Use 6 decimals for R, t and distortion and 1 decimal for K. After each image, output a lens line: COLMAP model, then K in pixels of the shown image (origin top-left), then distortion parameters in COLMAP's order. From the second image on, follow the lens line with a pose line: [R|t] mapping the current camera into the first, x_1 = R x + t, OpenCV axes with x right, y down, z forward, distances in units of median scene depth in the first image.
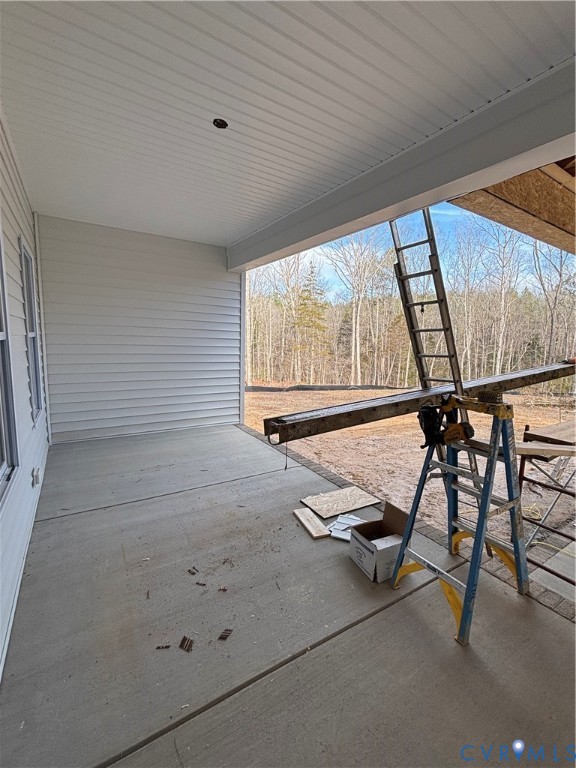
lens RADIAL K [[335.3, 0, 287.1], [0, 335.3, 383.5], [0, 0, 1]] dist [-0.000374, 0.000008]
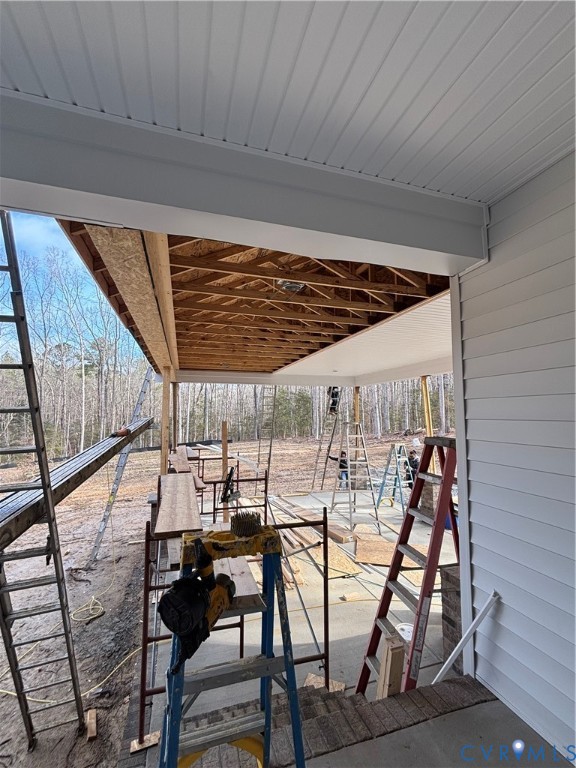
lens RADIAL K [[335.3, 0, 289.1], [0, 335.3, 387.7], [0, 0, 1]] dist [-0.000374, 0.000008]
pose [[0.245222, 0.042112, 0.968552, -0.033488], [0.135053, 0.987831, -0.077144, -0.093802], [-0.960014, 0.149724, 0.236550, 0.394024]]
